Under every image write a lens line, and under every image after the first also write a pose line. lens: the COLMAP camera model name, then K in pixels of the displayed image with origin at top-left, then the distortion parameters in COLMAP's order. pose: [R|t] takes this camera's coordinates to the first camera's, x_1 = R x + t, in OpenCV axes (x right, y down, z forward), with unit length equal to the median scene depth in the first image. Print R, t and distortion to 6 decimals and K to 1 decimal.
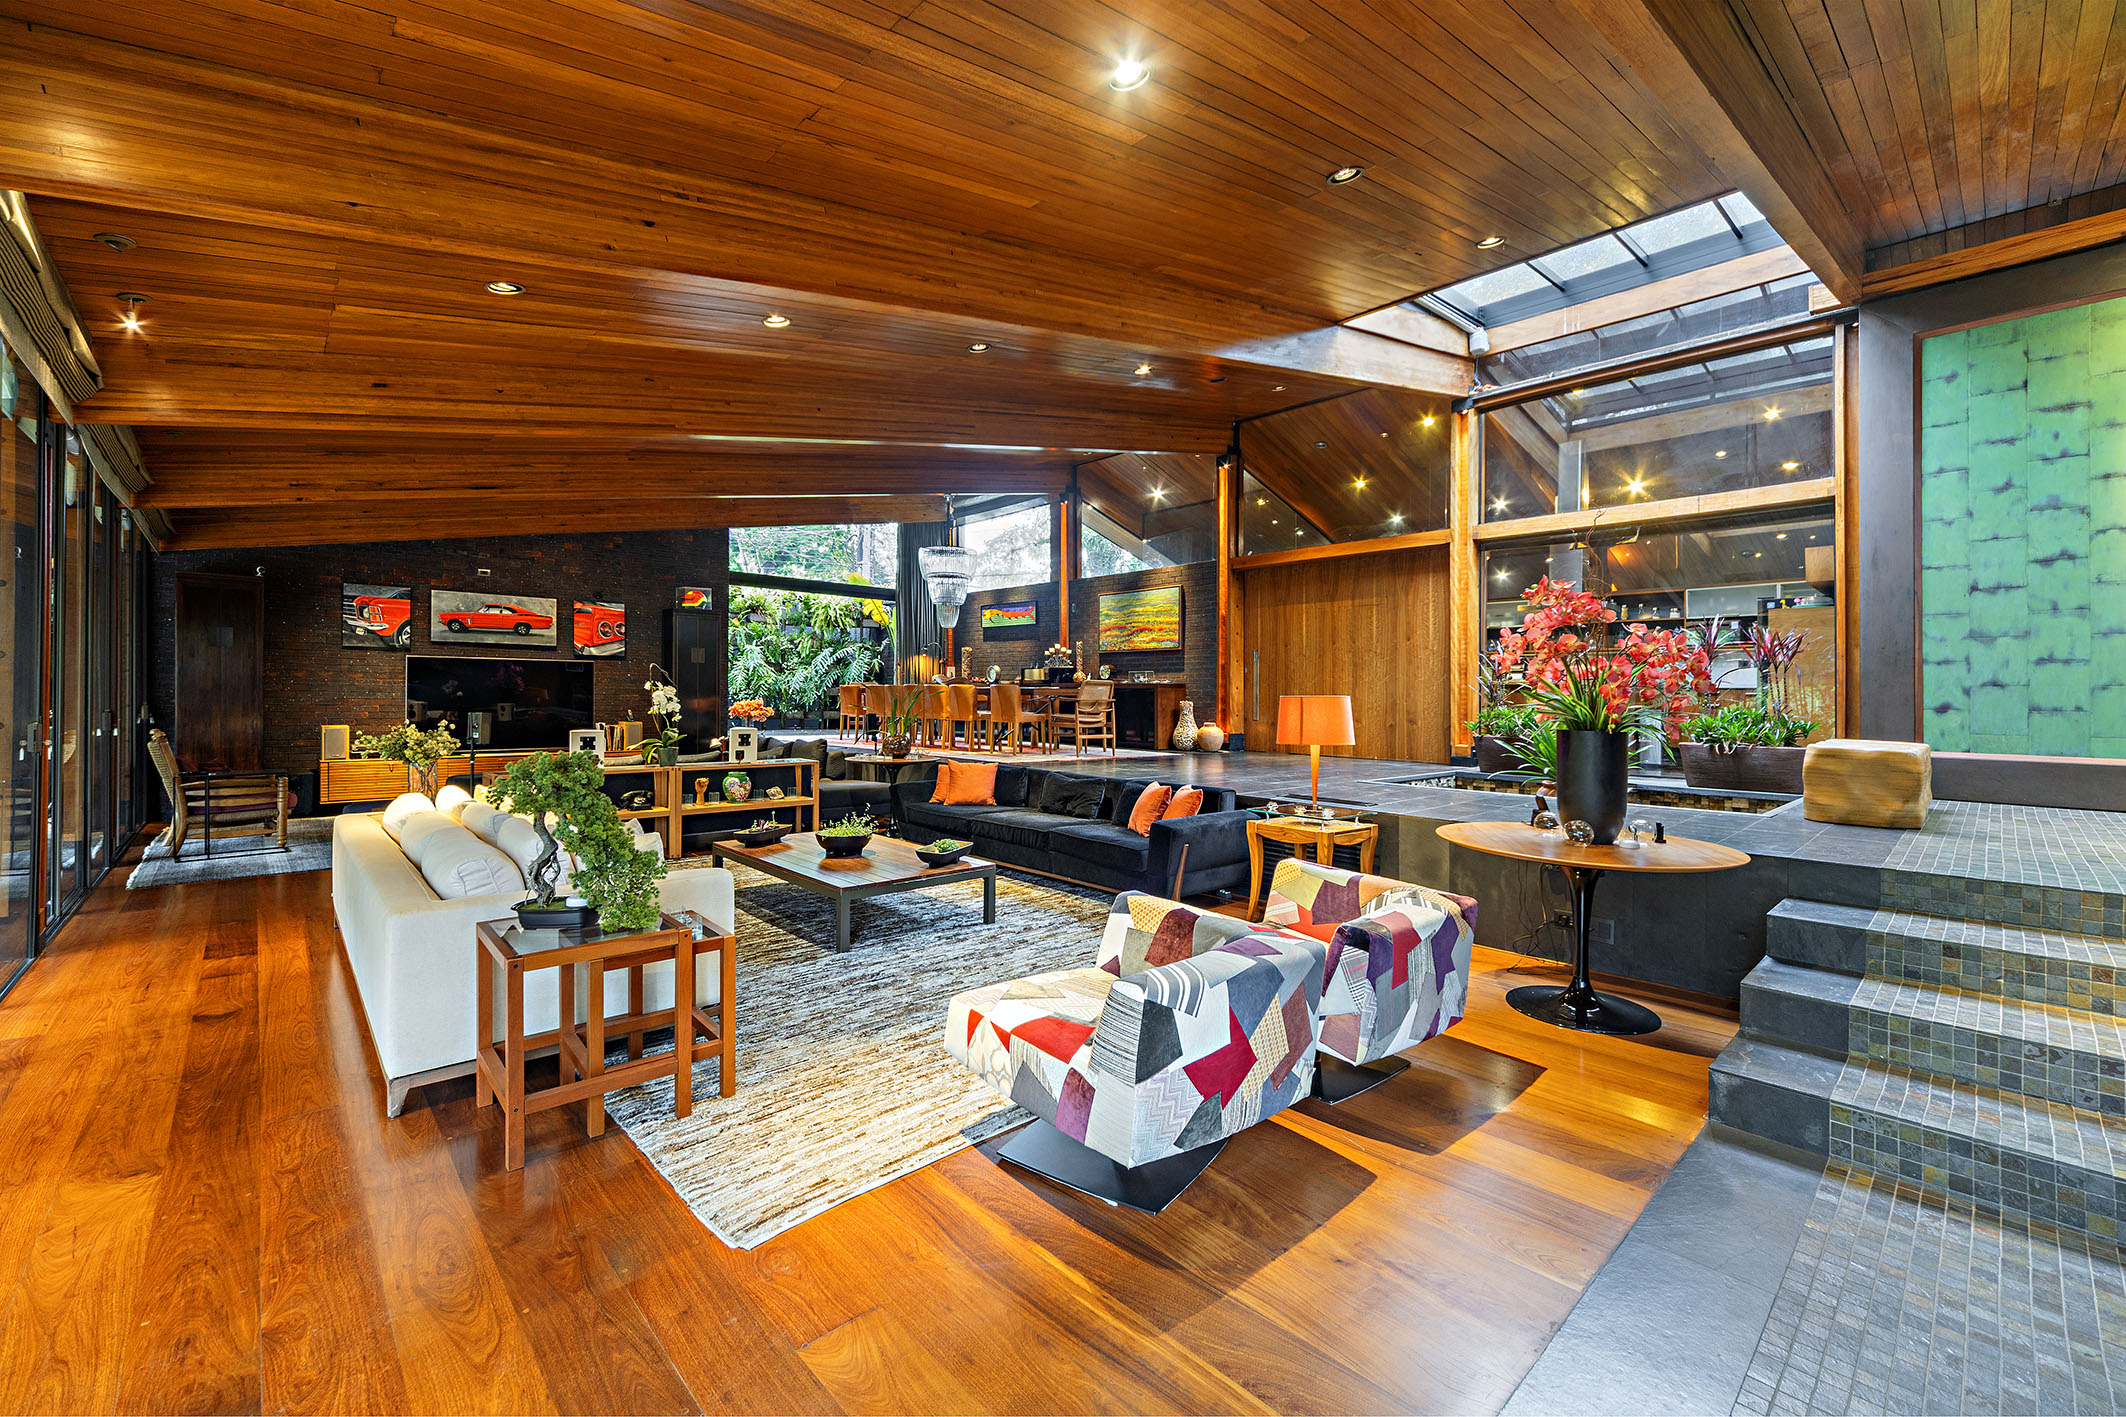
lens RADIAL K [[869.6, 0, 1063.9], [0, 869.6, 692.5], [0, 0, 1]] dist [0.002475, -0.000791]
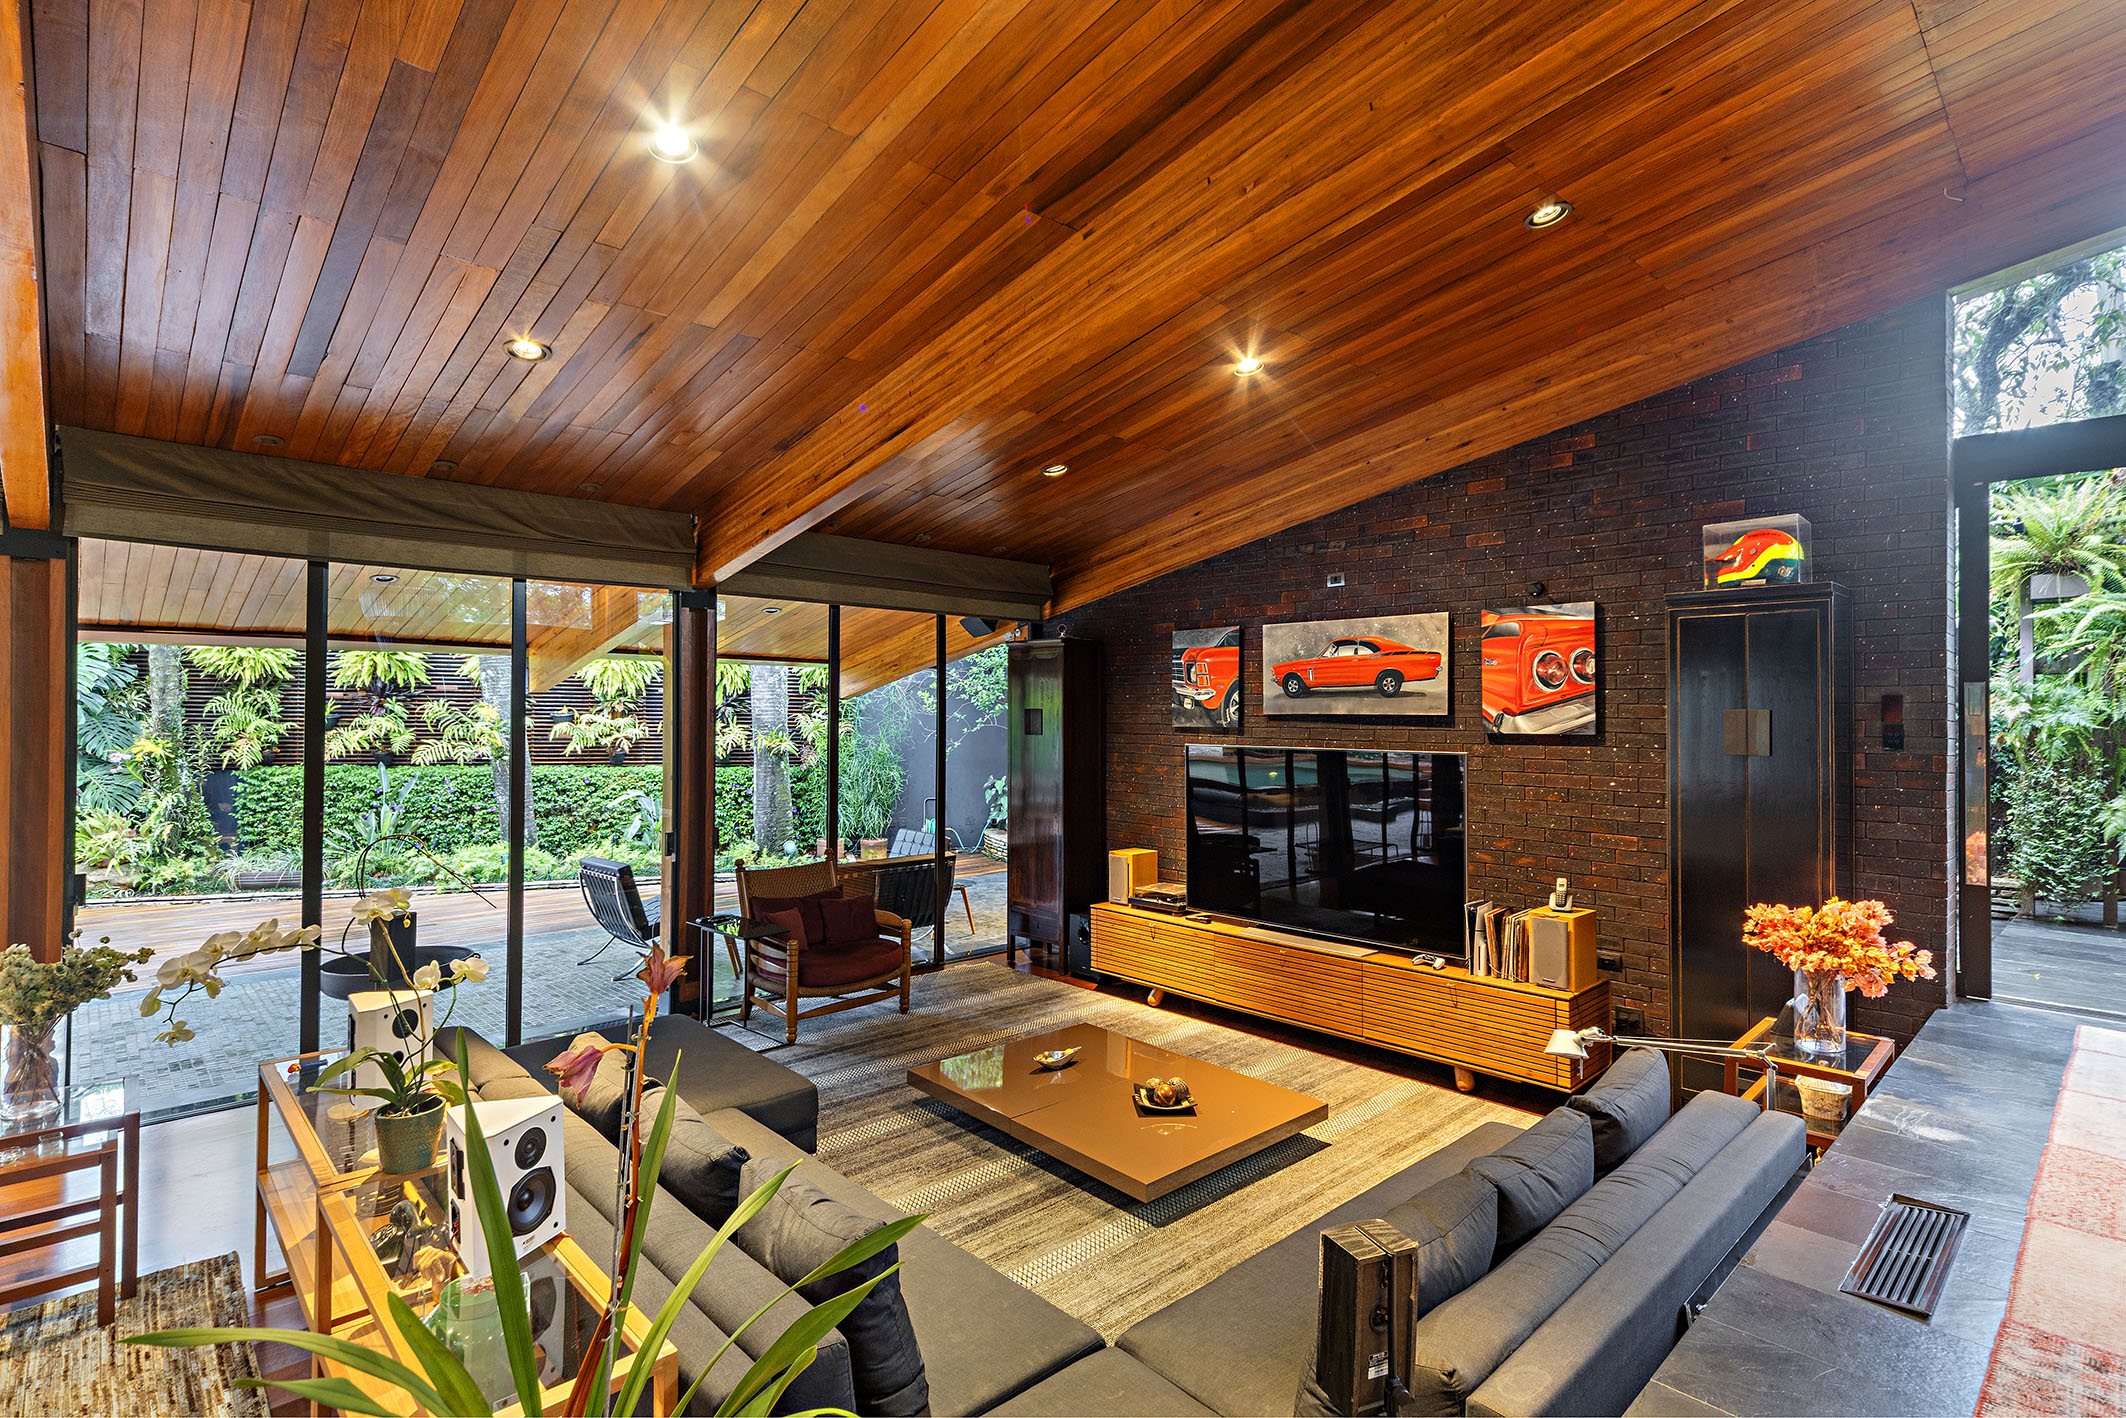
lens RADIAL K [[1032.1, 0, 1071.8], [0, 1032.1, 702.8], [0, 0, 1]] dist [0.001728, -0.000886]
pose [[0.017270, -0.020688, -0.999637, -0.047386], [-0.000371, 0.999786, -0.020697, -0.048234], [0.999851, 0.000729, 0.017258, 0.789057]]
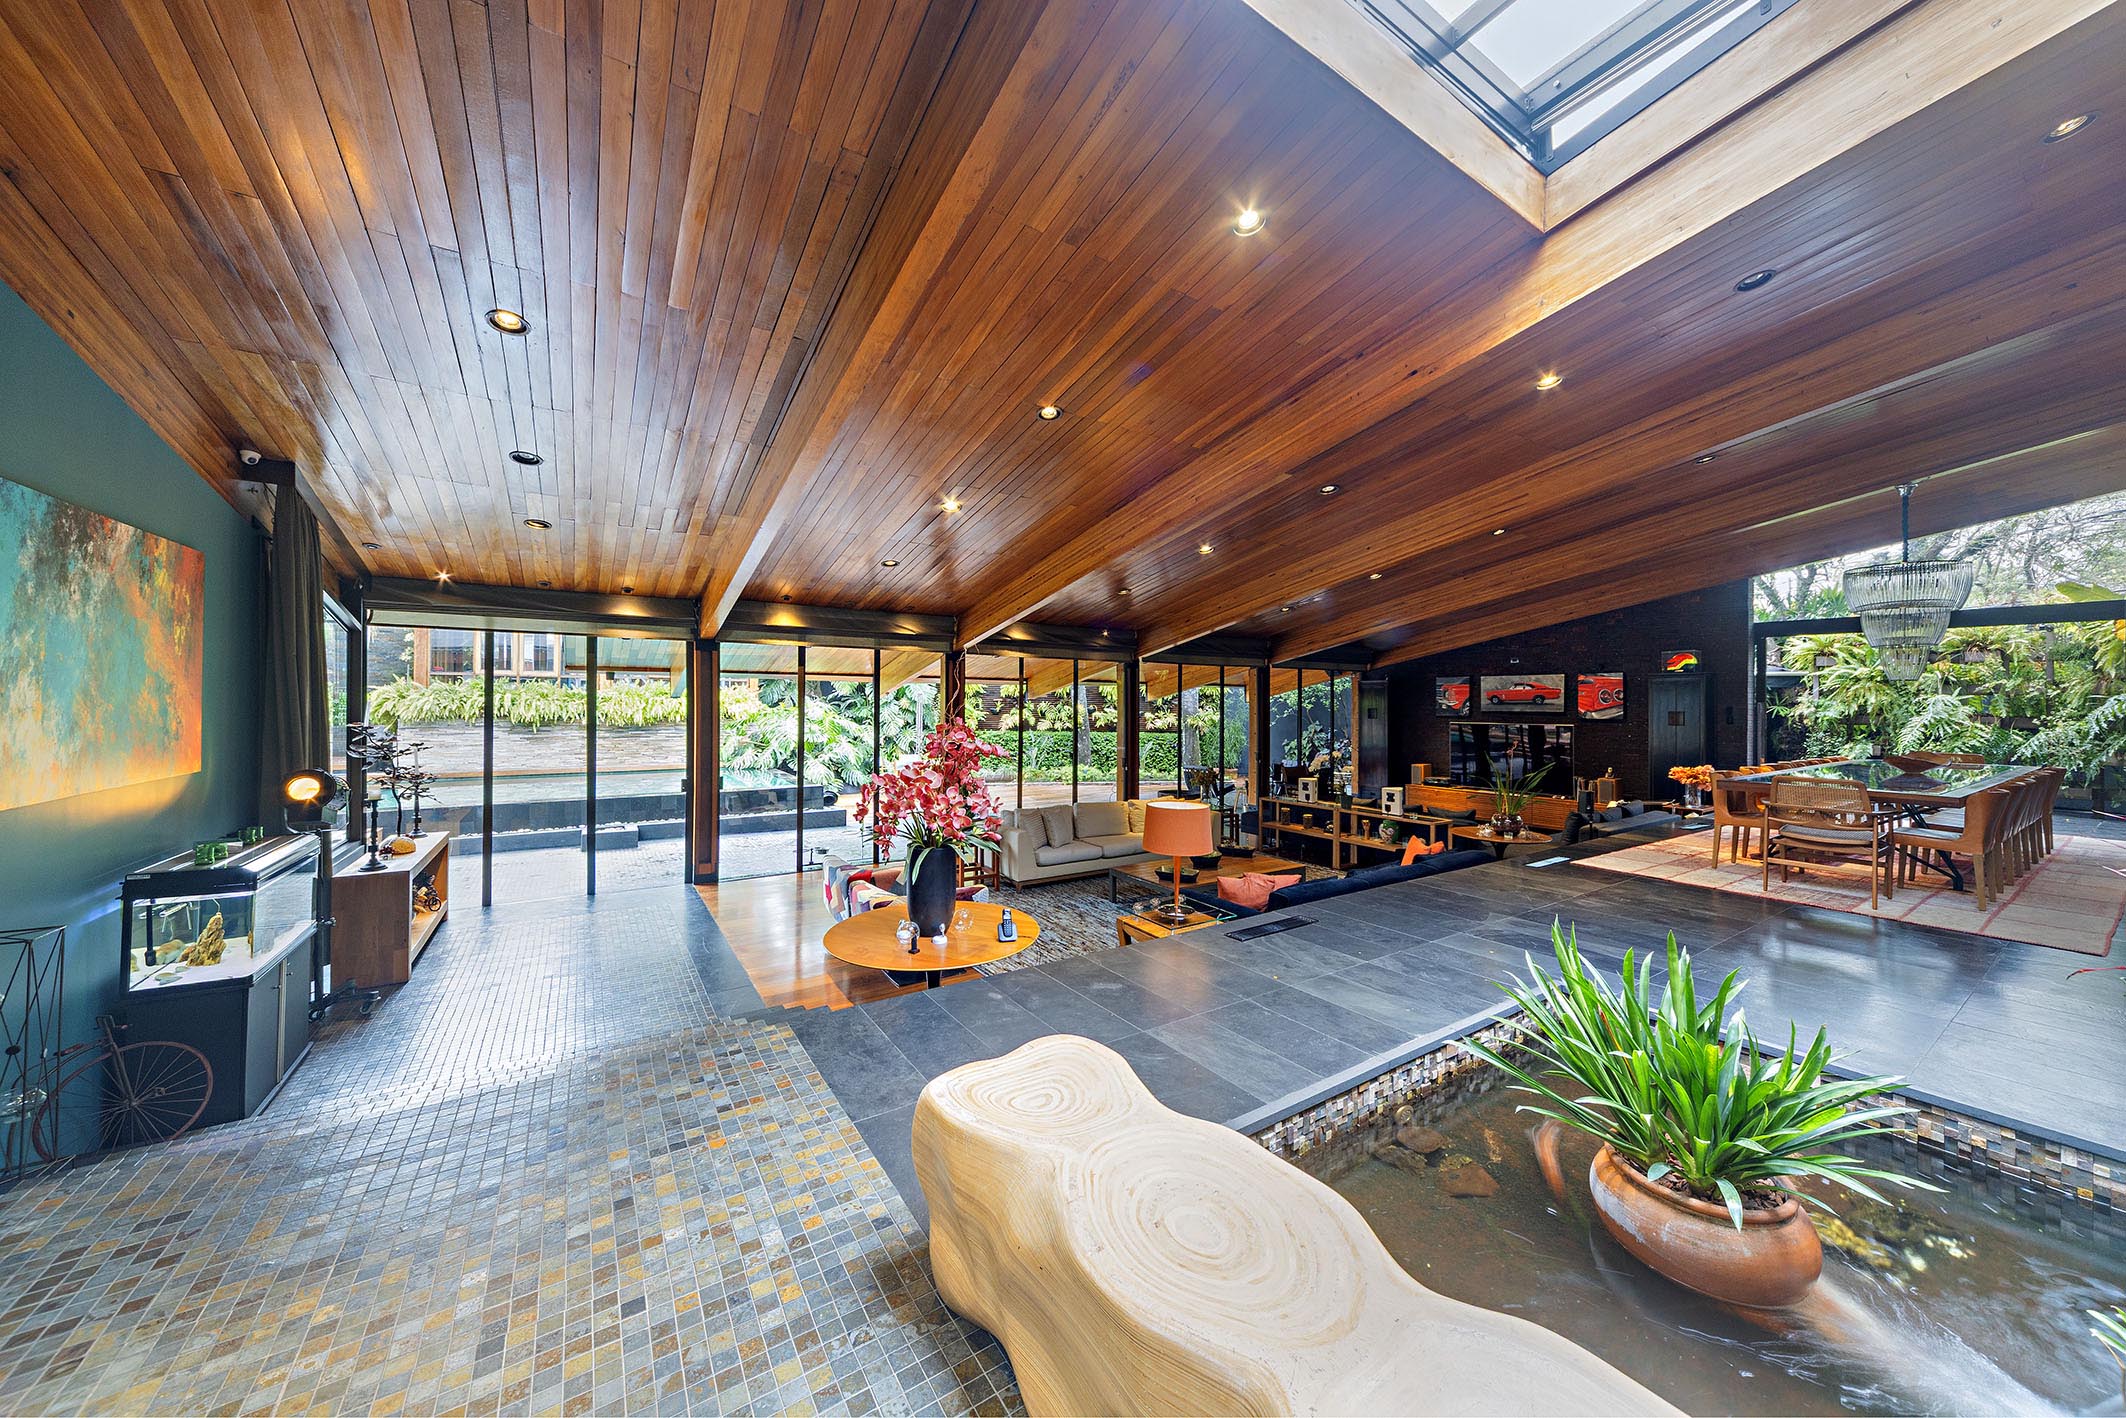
lens RADIAL K [[730.8, 0, 1081.8], [0, 730.8, 703.3], [0, 0, 1]] dist [0.001861, 0.000391]
pose [[-0.152520, -0.011652, -0.988232, 0.556998], [-0.002485, 0.999932, -0.011407, -0.051814], [0.988297, 0.000716, -0.152538, 0.473176]]
